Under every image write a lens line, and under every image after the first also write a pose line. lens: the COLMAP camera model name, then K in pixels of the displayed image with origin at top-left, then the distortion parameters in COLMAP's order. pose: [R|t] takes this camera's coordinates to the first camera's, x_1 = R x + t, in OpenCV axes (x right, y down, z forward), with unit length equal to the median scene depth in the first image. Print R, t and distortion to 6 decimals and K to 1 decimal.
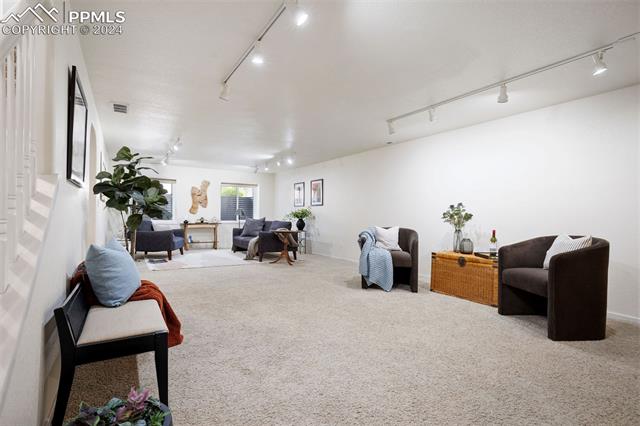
lens RADIAL K [[315.9, 0, 322.5], [0, 315.9, 214.9], [0, 0, 1]] dist [0.000403, 0.000016]
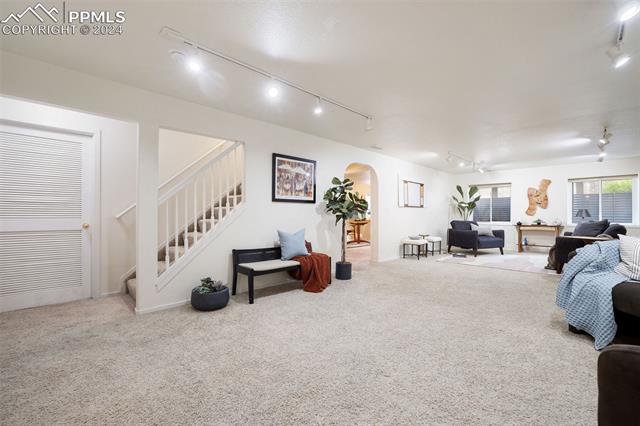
lens RADIAL K [[279.5, 0, 319.5], [0, 279.5, 214.7], [0, 0, 1]] dist [-0.032199, 0.003516]
pose [[0.209723, -0.009380, -0.977716, 0.284332], [0.002237, 0.999956, -0.009113, 0.000596], [0.977758, -0.000276, 0.209735, 0.193966]]
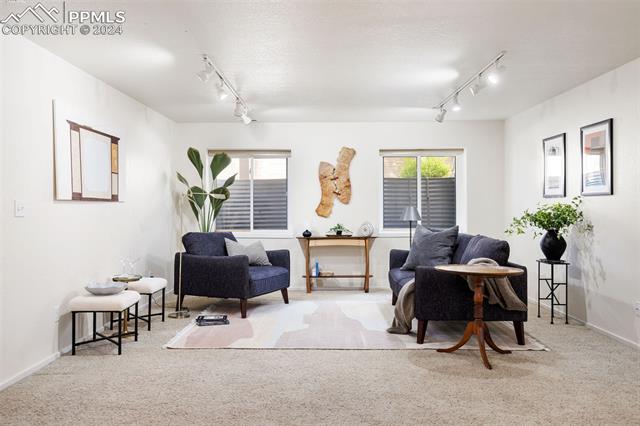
lens RADIAL K [[575.8, 0, 322.1], [0, 575.8, 207.8], [0, 0, 1]] dist [0.059569, 0.001317]
pose [[0.838510, -0.012266, -0.544748, 0.076685], [0.013348, 0.999909, -0.001968, -0.016277], [0.544722, -0.005621, 0.838598, 0.255192]]
